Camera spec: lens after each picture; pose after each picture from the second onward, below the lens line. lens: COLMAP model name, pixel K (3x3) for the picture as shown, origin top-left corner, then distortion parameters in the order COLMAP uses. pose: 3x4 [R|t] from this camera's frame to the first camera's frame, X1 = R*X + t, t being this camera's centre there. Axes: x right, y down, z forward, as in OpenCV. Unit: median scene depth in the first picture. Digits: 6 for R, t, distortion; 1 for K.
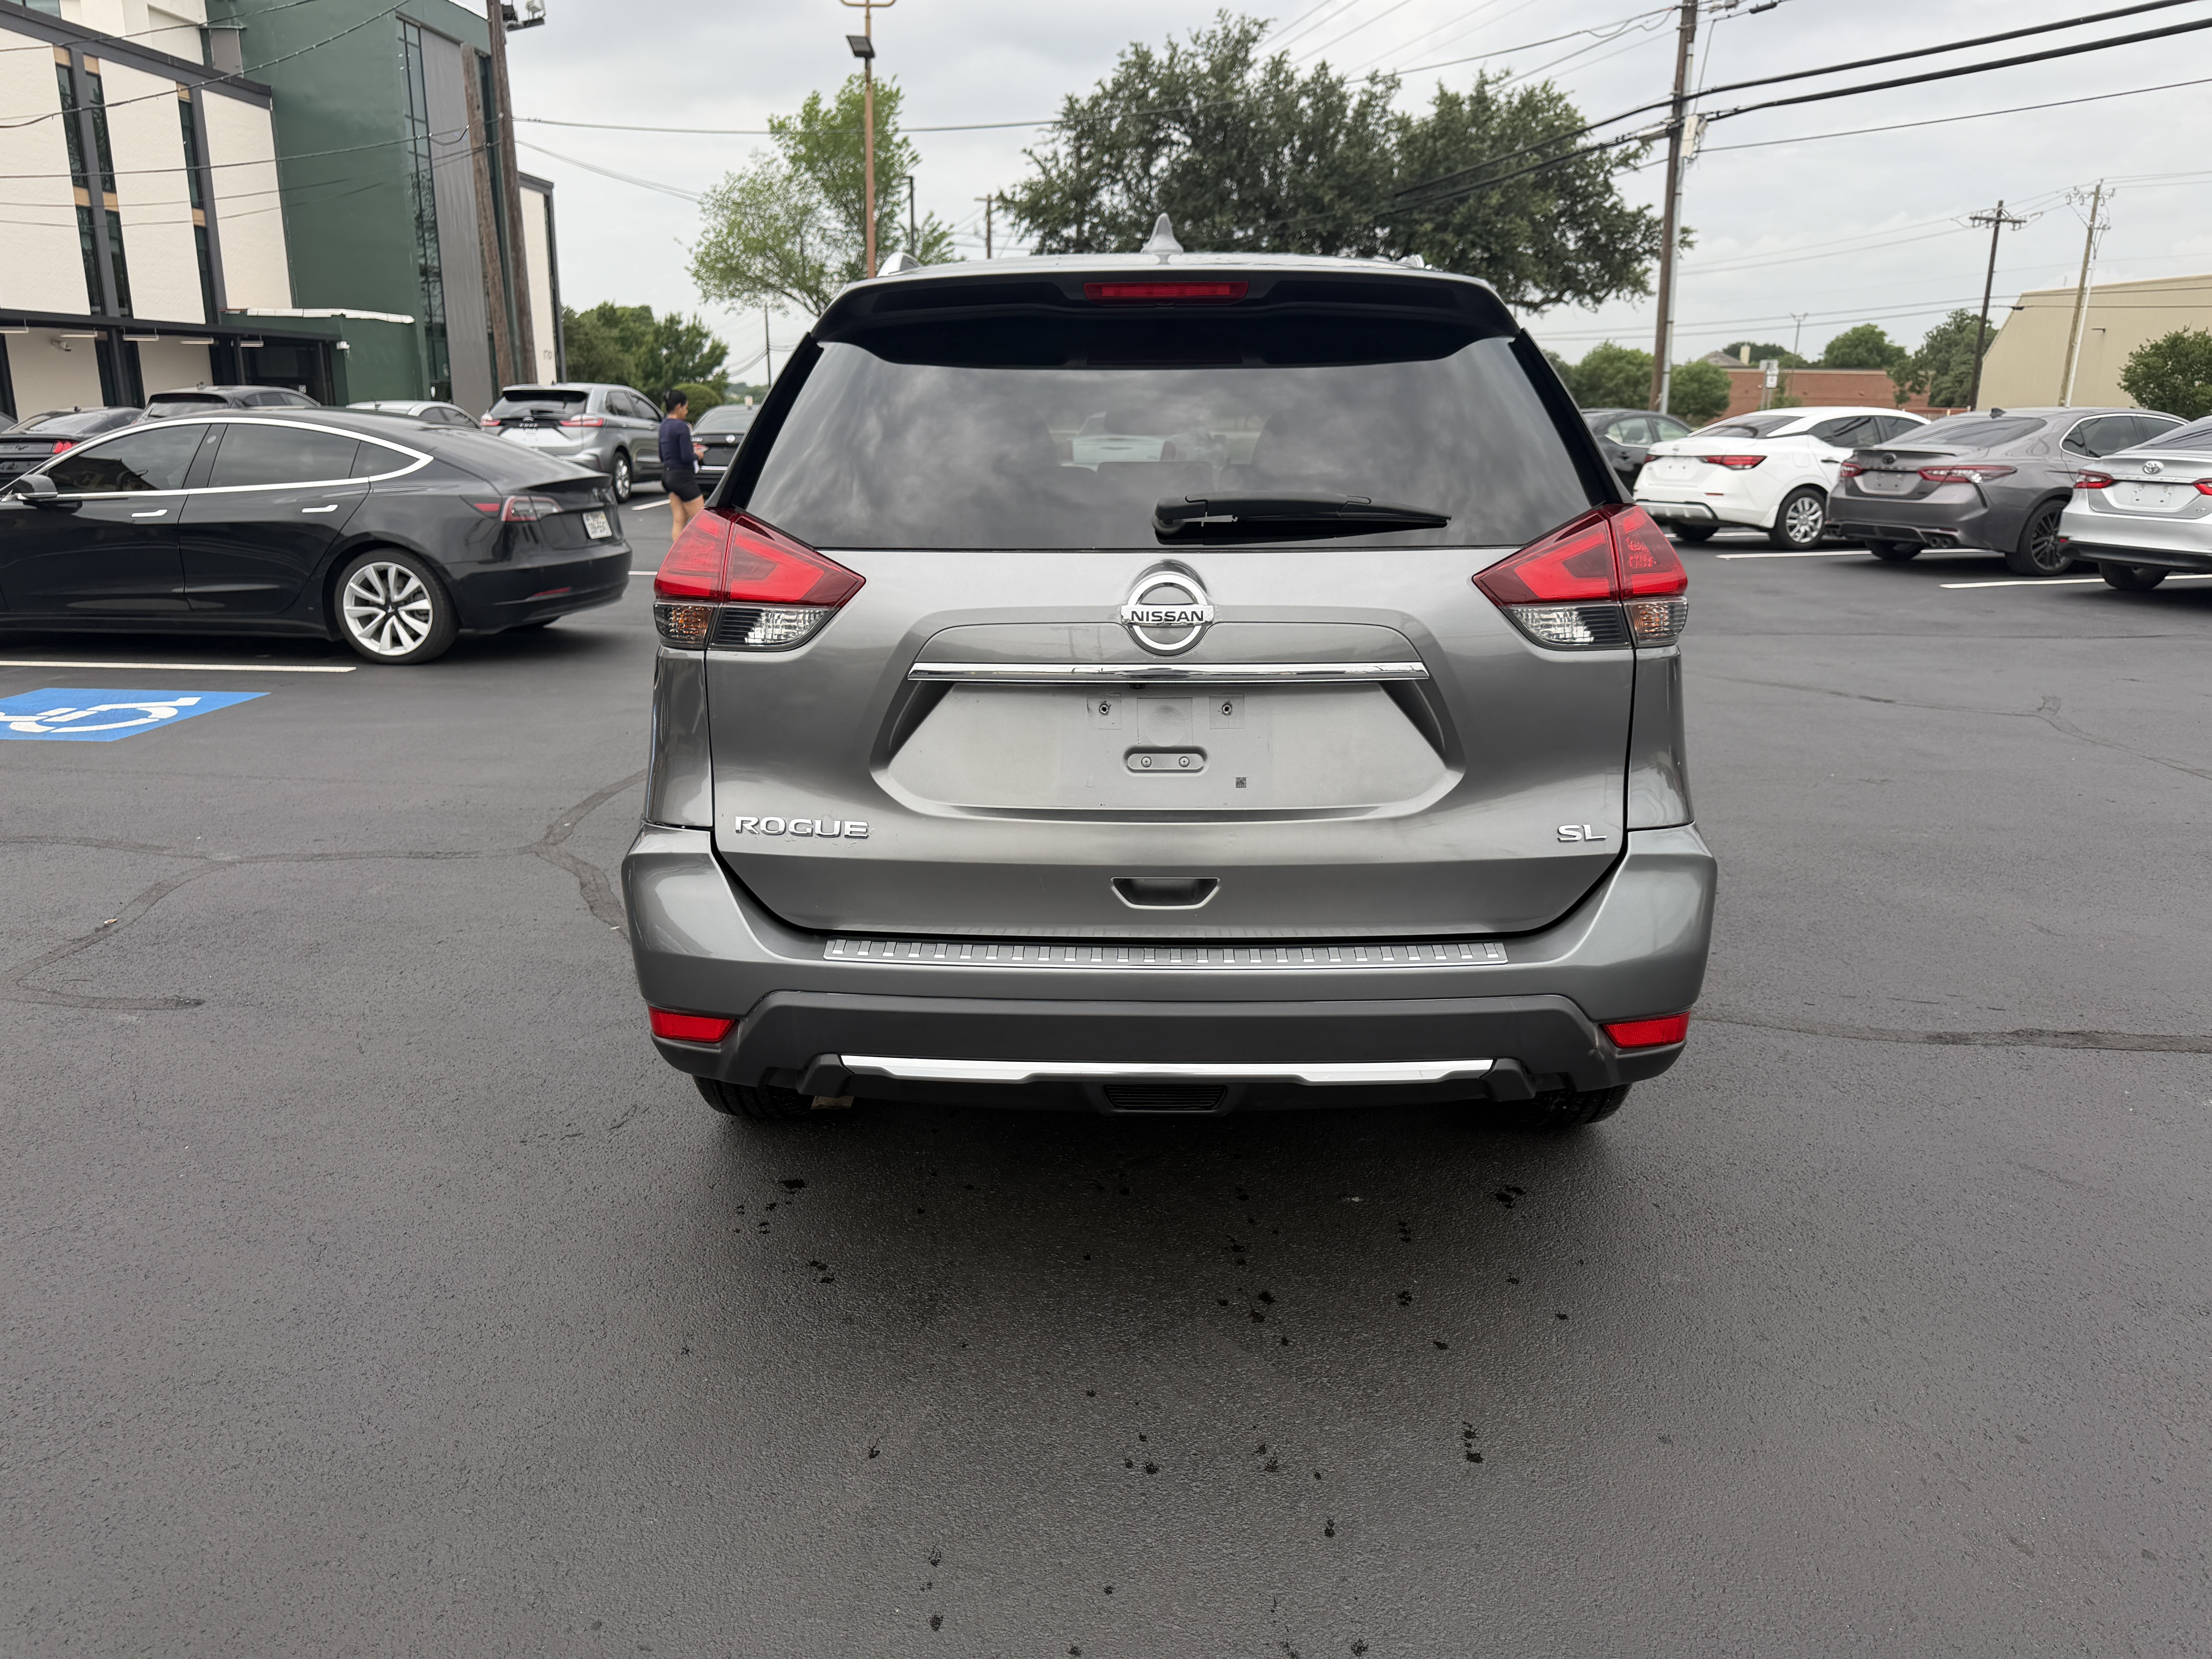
lens RADIAL K [[1667.9, 0, 1101.8], [0, 1667.9, 847.5], [0, 0, 1]] dist [0.011076, -0.008753]
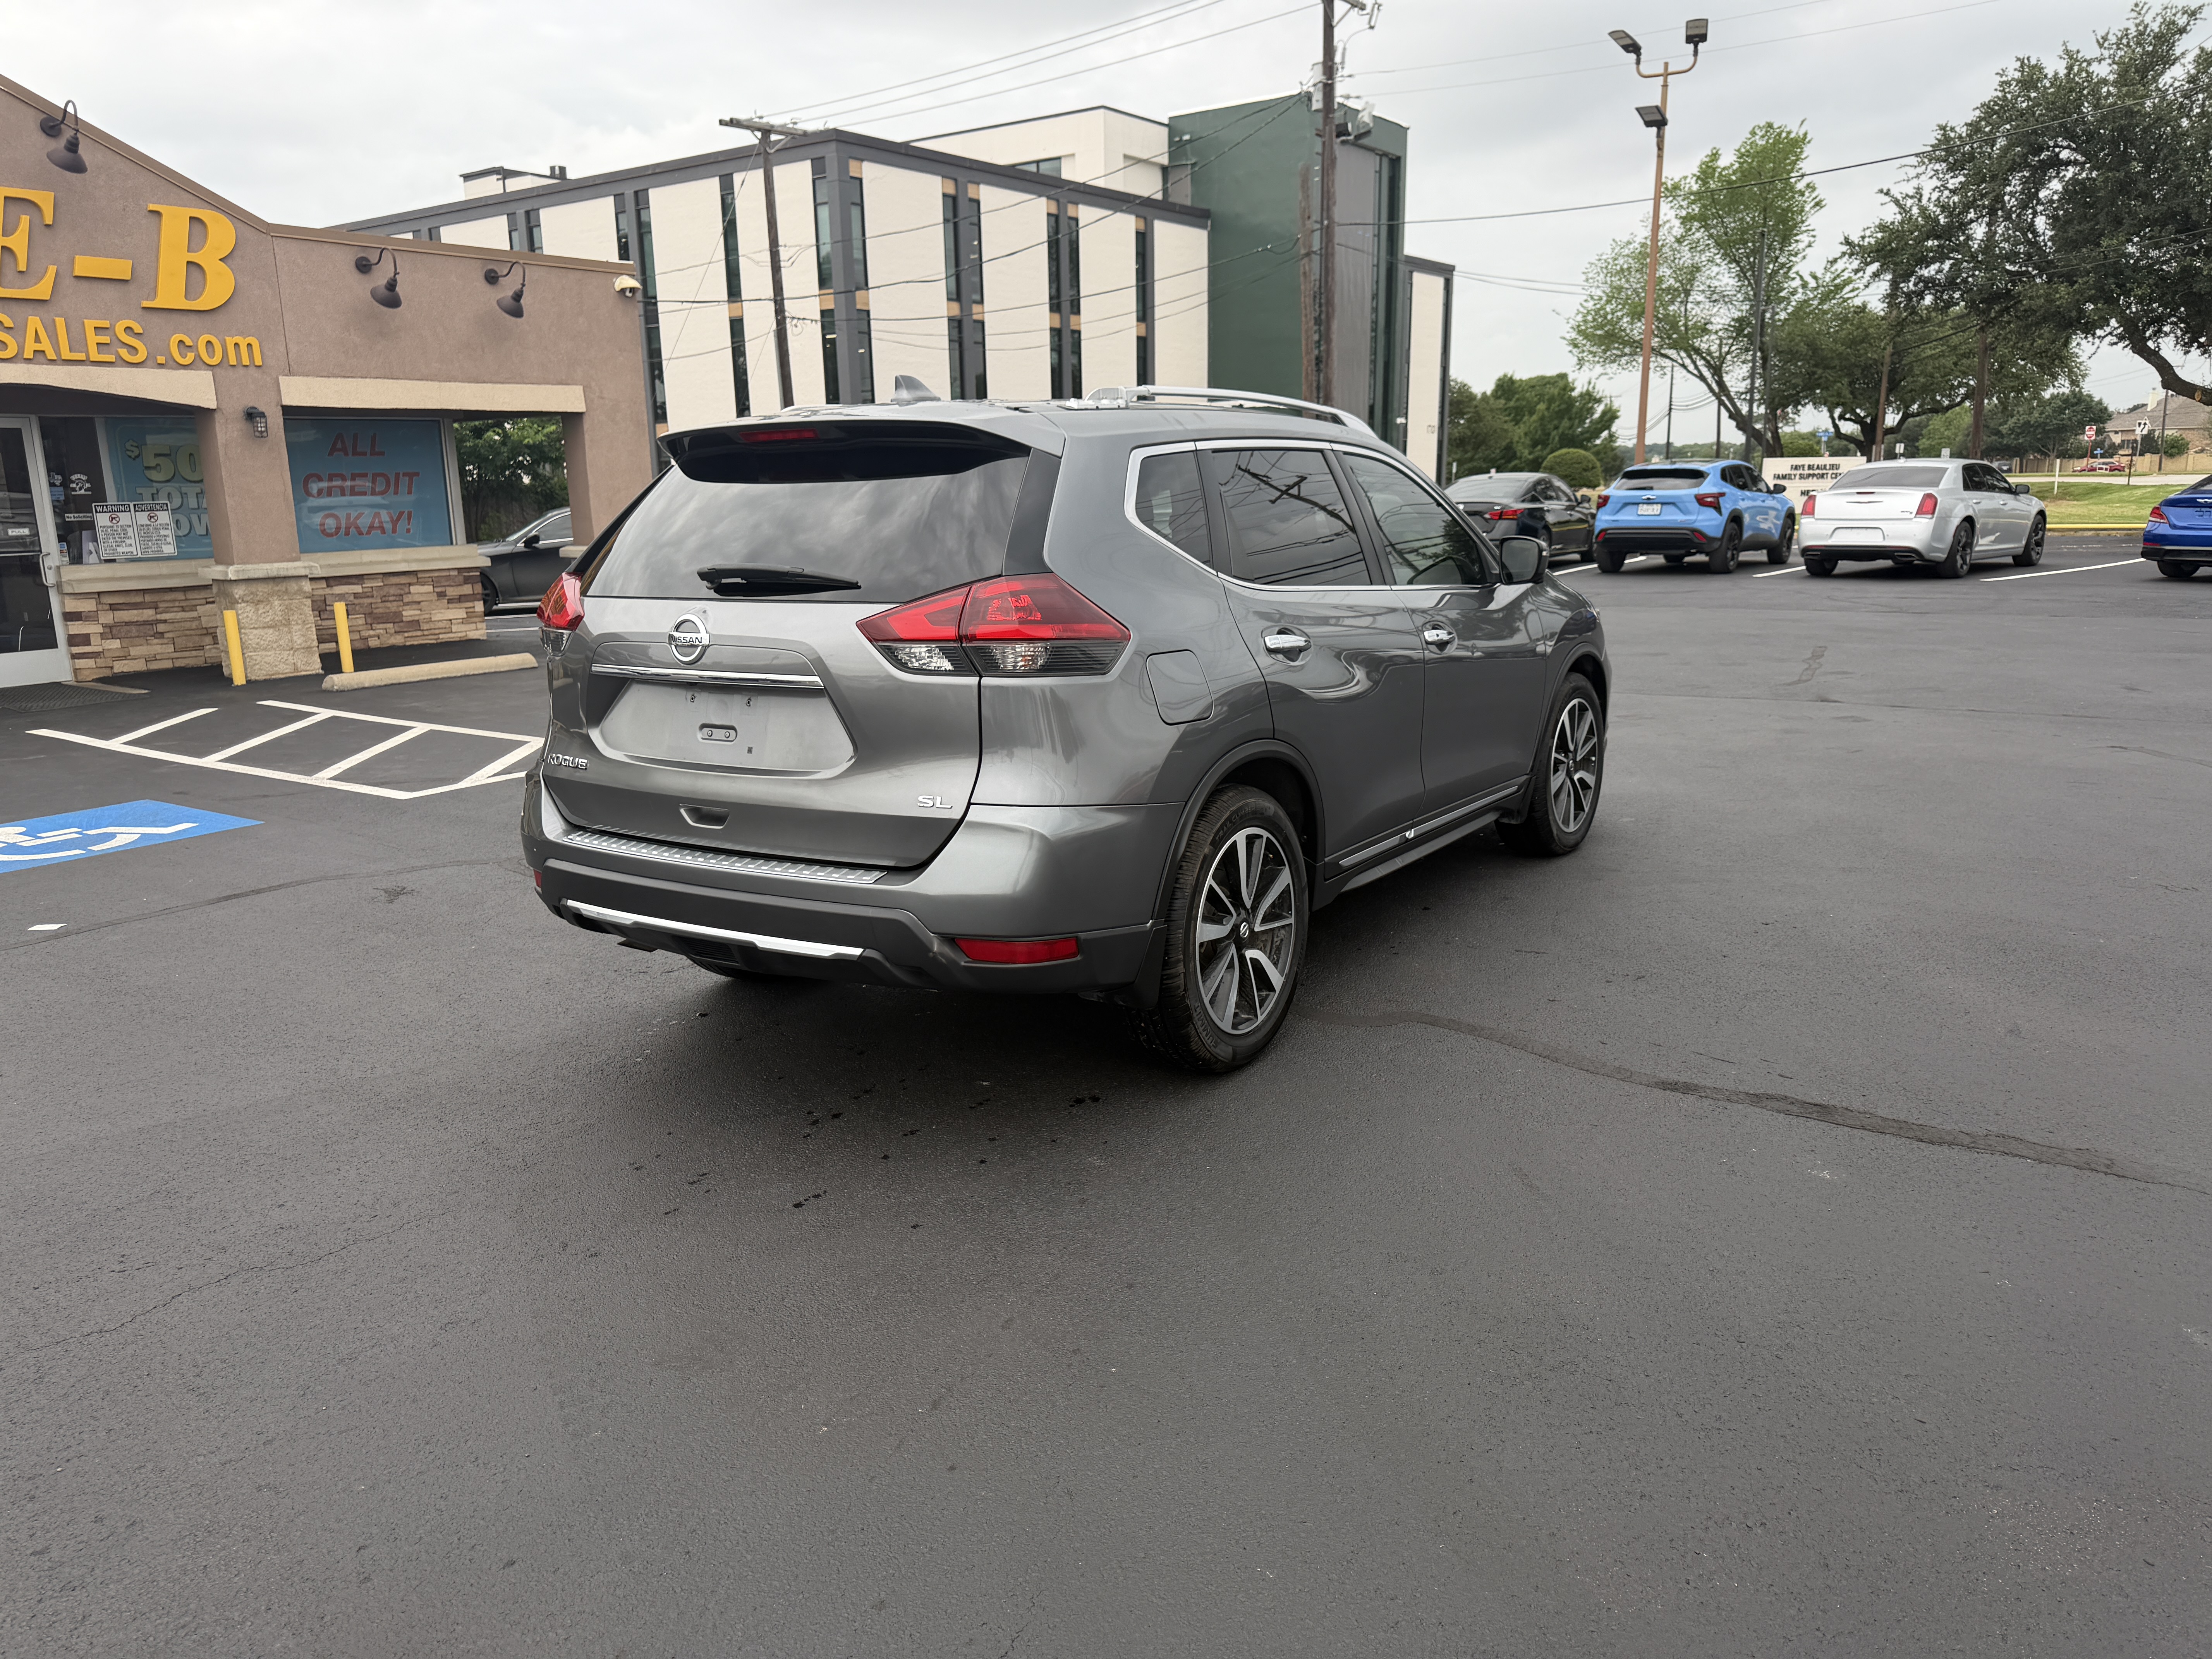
lens RADIAL K [[1719.8, 0, 1104.3], [0, 1719.8, 867.2], [0, 0, 1]] dist [0.022358, -0.014321]
pose [[0.831008, 0.099384, -0.547310, 0.158614], [-0.115699, 0.993273, 0.004694, 0.003026], [0.544095, 0.059423, 0.836917, -0.020344]]
